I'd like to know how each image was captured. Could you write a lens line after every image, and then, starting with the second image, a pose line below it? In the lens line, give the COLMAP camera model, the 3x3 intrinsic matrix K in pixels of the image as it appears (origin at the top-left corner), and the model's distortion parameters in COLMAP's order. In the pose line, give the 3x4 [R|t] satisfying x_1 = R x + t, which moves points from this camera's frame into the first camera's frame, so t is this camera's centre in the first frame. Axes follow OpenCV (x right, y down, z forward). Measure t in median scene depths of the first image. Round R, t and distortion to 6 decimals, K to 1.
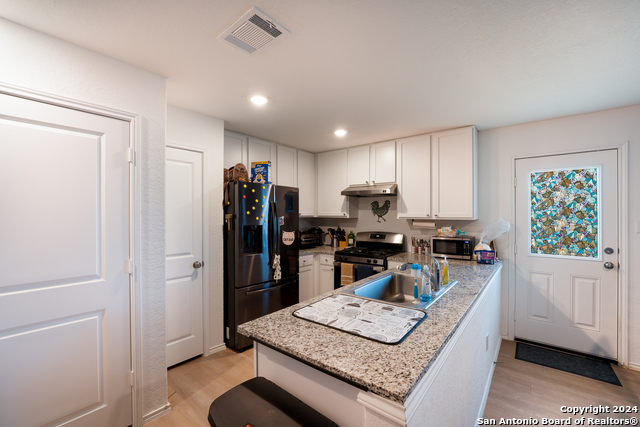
lens RADIAL K [[269.6, 0, 319.6], [0, 269.6, 212.0], [0, 0, 1]] dist [-0.021851, 0.000858]
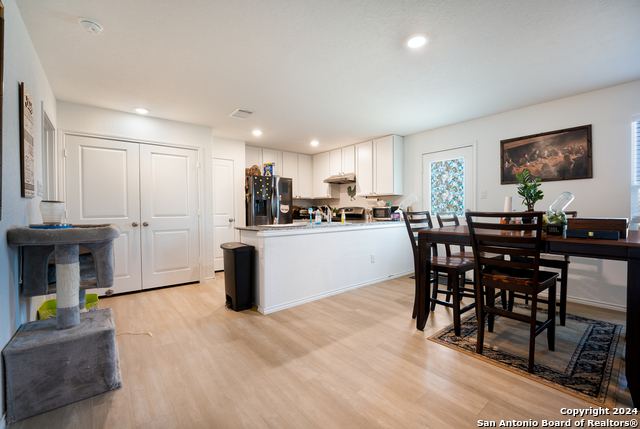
lens RADIAL K [[269.6, 0, 317.9], [0, 269.6, 211.1], [0, 0, 1]] dist [-0.021851, 0.000858]
pose [[0.977777, -0.007061, -0.209530, 0.442852], [0.009733, 0.999884, 0.011724, 0.095762], [0.209423, -0.013503, 0.977732, -0.594483]]
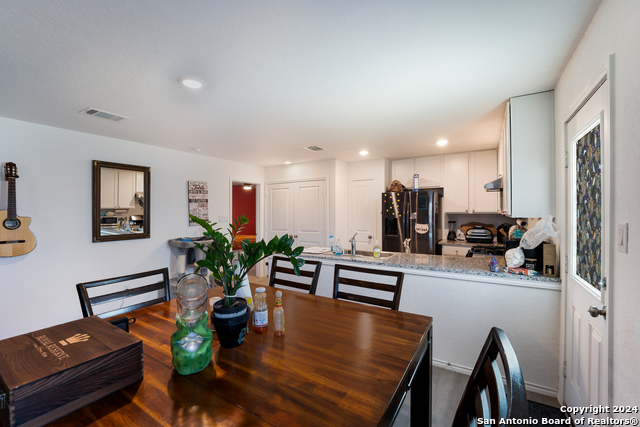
lens RADIAL K [[269.6, 0, 317.1], [0, 269.6, 211.3], [0, 0, 1]] dist [-0.021851, 0.000858]
pose [[0.119285, -0.001507, -0.992859, 1.210114], [0.015950, 0.999873, 0.000399, -0.000635], [0.992732, -0.015884, 0.119294, 0.311270]]
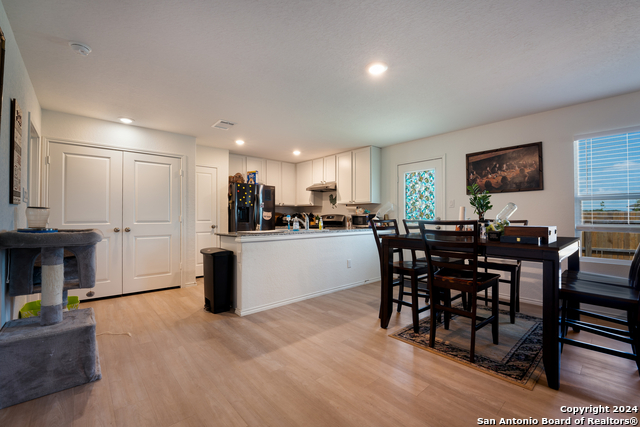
lens RADIAL K [[269.6, 0, 318.1], [0, 269.6, 211.2], [0, 0, 1]] dist [-0.021851, 0.000858]
pose [[0.986407, -0.004122, -0.164270, 0.494048], [0.002037, 0.999915, -0.012858, 0.093663], [0.164309, 0.012349, 0.986332, -0.643947]]
